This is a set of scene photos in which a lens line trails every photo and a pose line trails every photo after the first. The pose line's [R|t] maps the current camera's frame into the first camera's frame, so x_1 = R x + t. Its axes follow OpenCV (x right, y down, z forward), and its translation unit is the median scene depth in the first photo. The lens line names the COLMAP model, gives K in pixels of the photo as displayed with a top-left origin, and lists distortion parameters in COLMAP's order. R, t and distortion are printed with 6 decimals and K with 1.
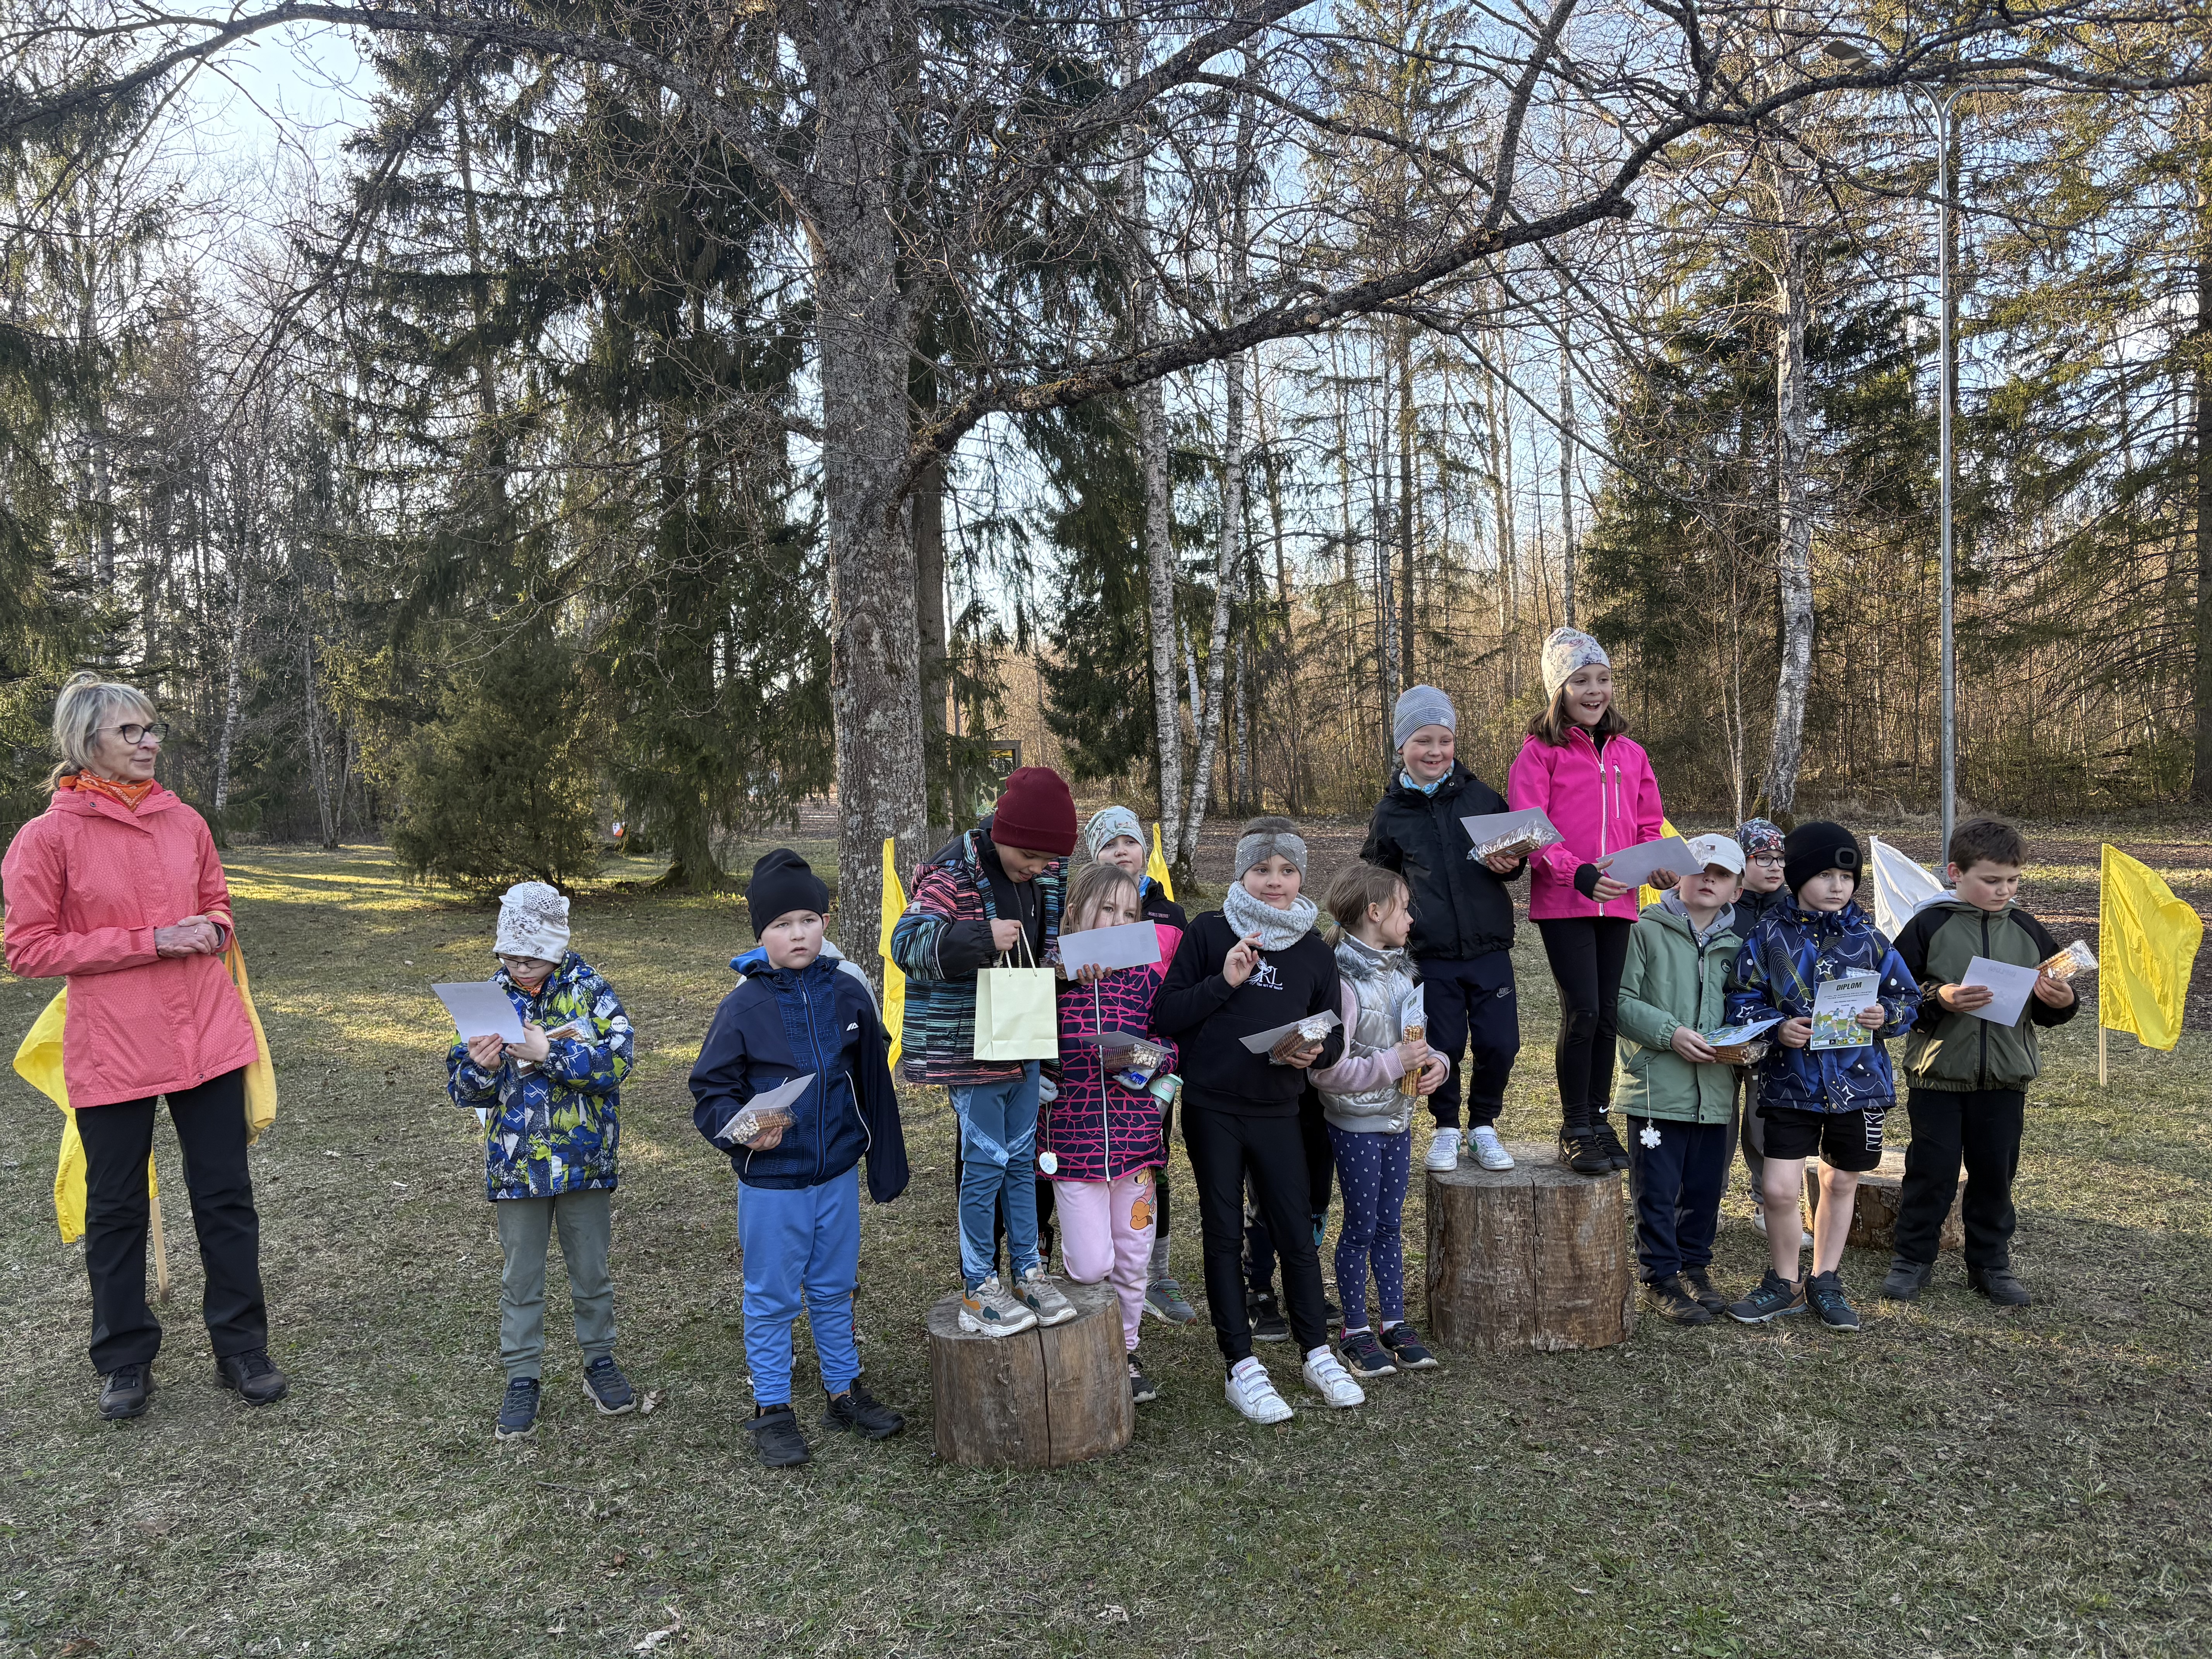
lens RADIAL K [[1670.9, 0, 1102.0], [0, 1670.9, 845.8], [0, 0, 1]] dist [0.048701, -0.049972]
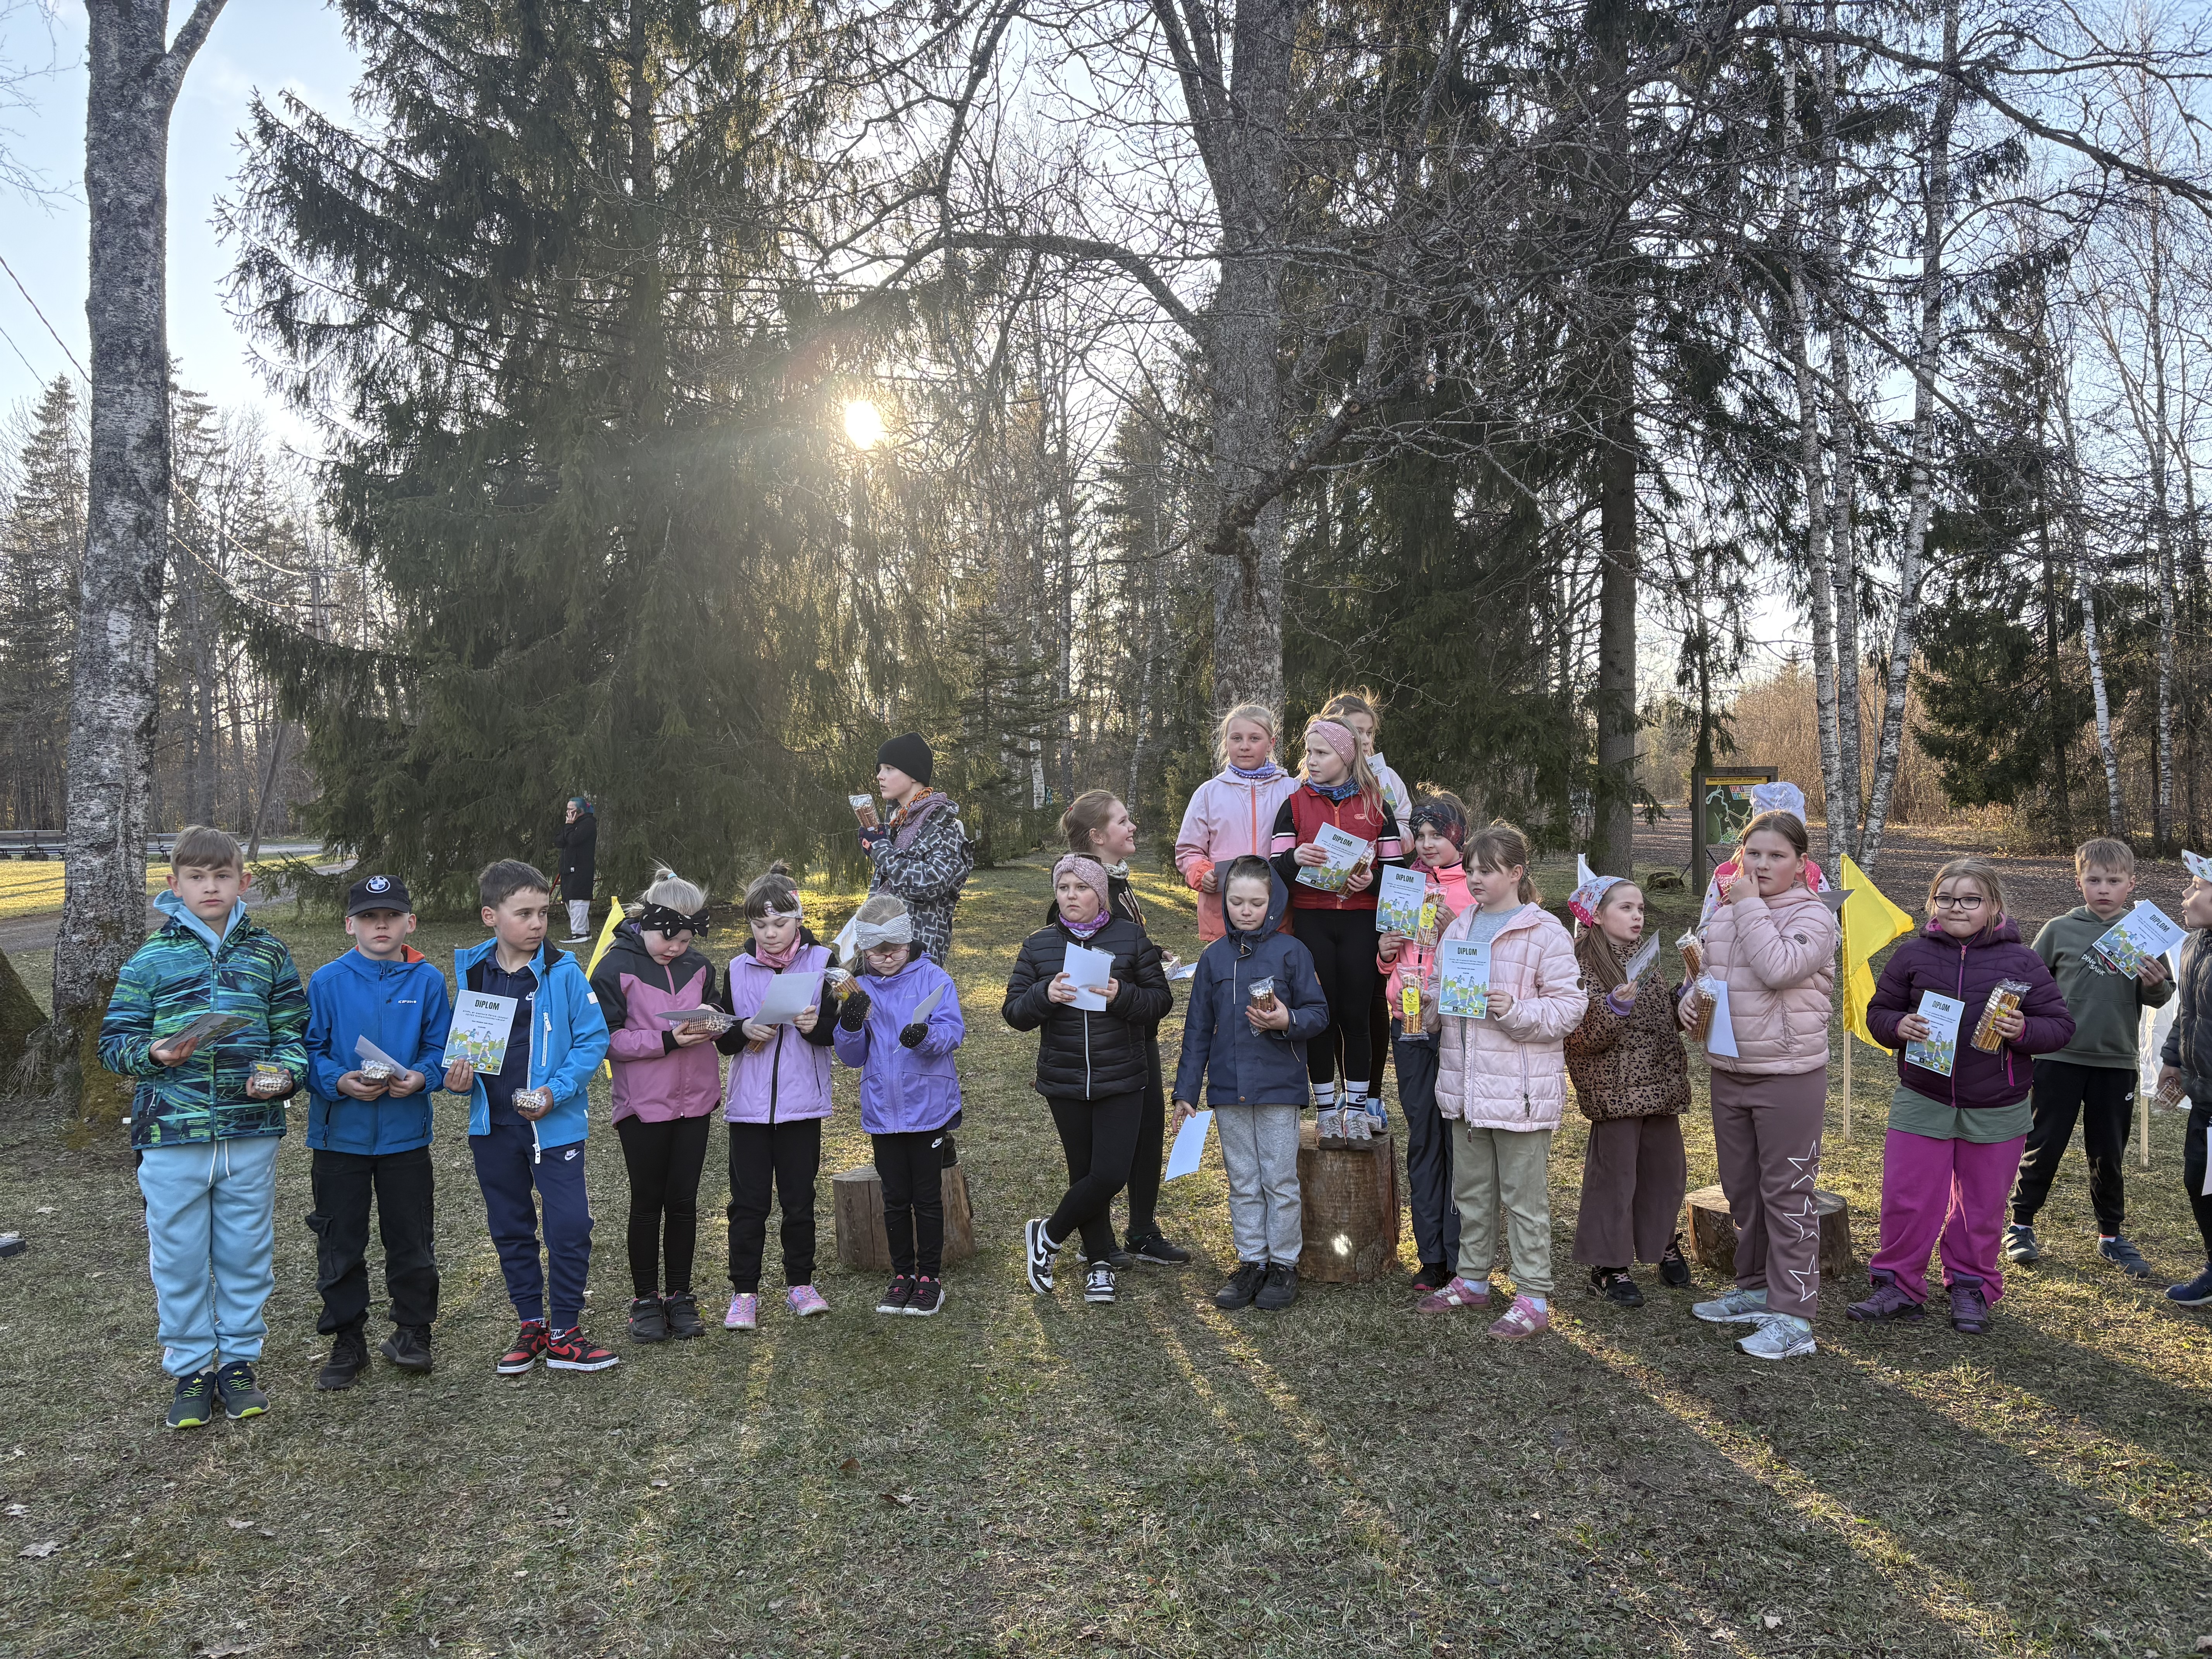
lens RADIAL K [[1670.9, 0, 1104.9], [0, 1670.9, 844.4], [0, 0, 1]] dist [0.048701, -0.049972]
pose [[0.849936, 0.033816, -0.525800, 0.116806], [-0.038982, 0.999239, 0.001253, -0.003783], [0.525442, 0.019432, 0.850607, -0.026415]]
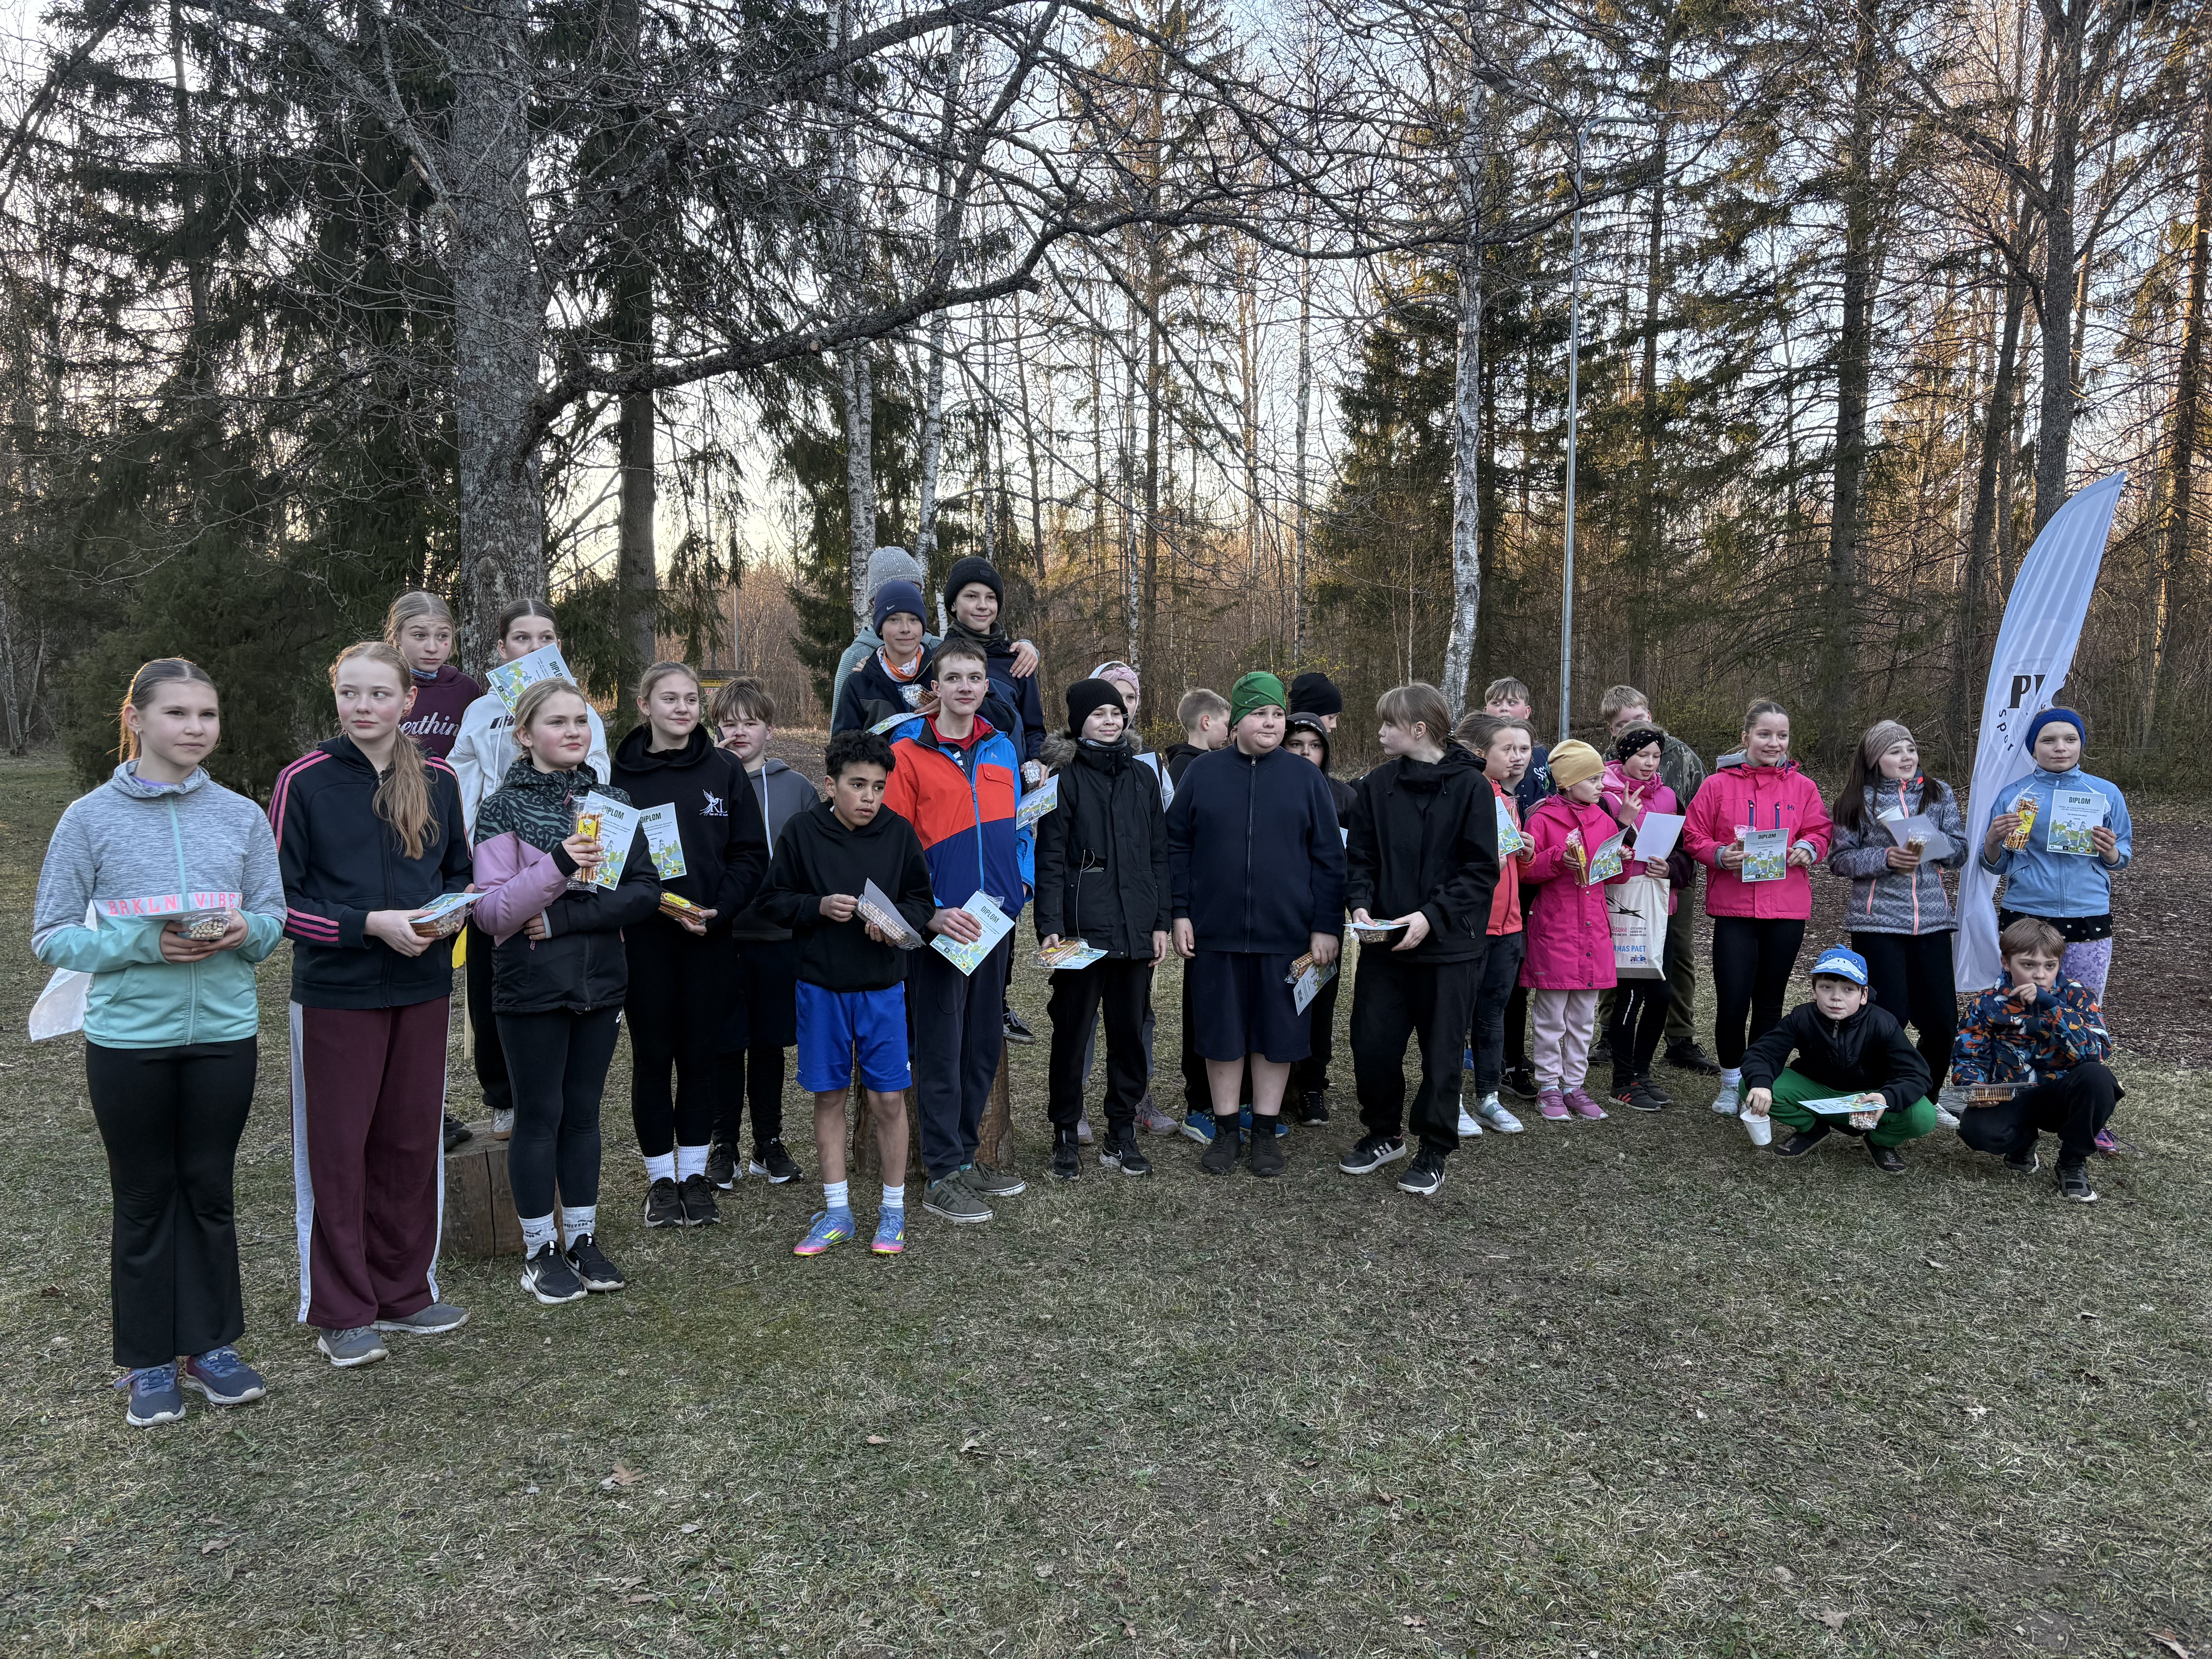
lens RADIAL K [[1670.9, 0, 1109.6], [0, 1670.9, 827.3], [0, 0, 1]] dist [0.048701, -0.049972]
pose [[0.990352, 0.026760, 0.135964, 0.030922], [-0.030511, 0.999207, 0.025579, -0.000764], [-0.135172, -0.029480, 0.990384, -0.040322]]
